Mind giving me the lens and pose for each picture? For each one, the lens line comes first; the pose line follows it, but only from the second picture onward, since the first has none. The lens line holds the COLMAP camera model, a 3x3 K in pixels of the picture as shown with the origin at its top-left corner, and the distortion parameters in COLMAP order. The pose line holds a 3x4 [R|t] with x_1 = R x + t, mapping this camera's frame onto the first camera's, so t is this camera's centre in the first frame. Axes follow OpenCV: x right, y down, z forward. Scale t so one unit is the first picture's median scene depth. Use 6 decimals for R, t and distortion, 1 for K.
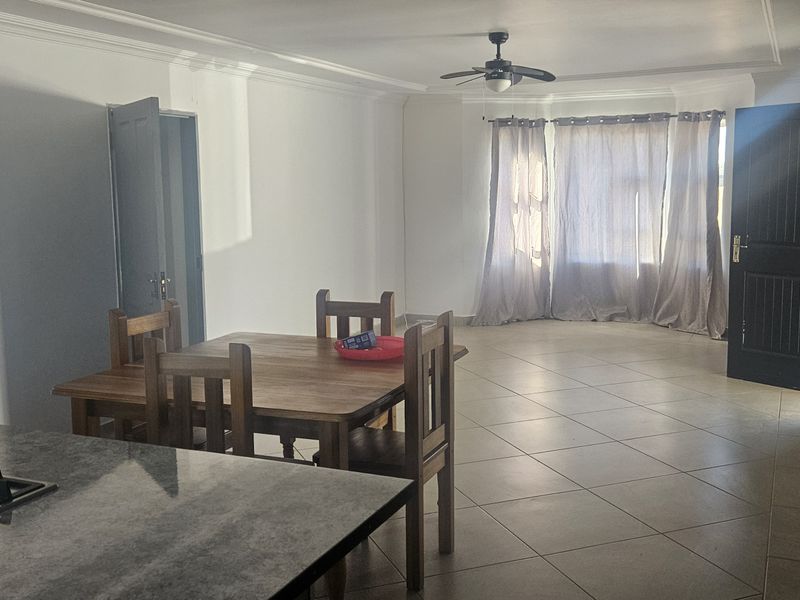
lens RADIAL K [[824.7, 0, 398.8], [0, 824.7, 285.2], [0, 0, 1]] dist [0.008511, -0.010050]
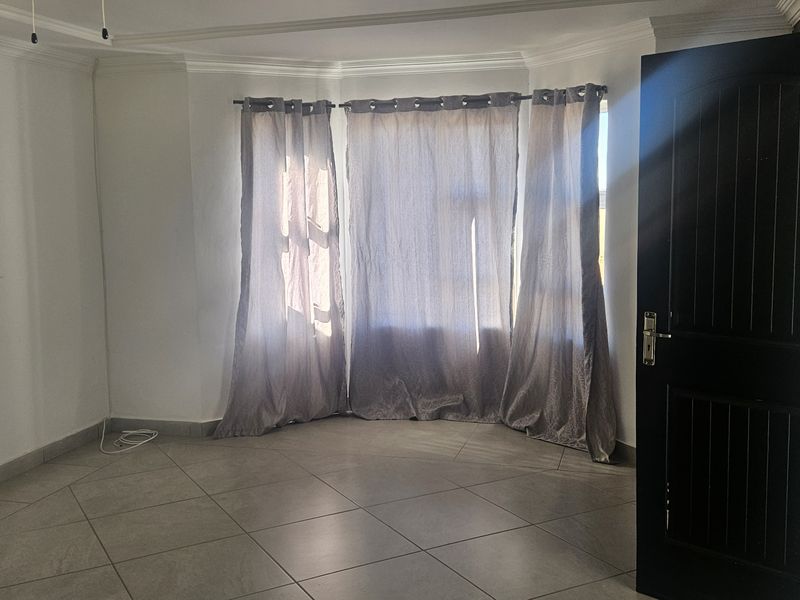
lens RADIAL K [[824.7, 0, 398.8], [0, 824.7, 285.2], [0, 0, 1]] dist [0.008511, -0.010050]
pose [[0.987323, -0.017081, 0.157801, 0.129180], [0.020082, 0.999646, -0.017446, -0.050230], [-0.157447, 0.020394, 0.987317, 0.378598]]
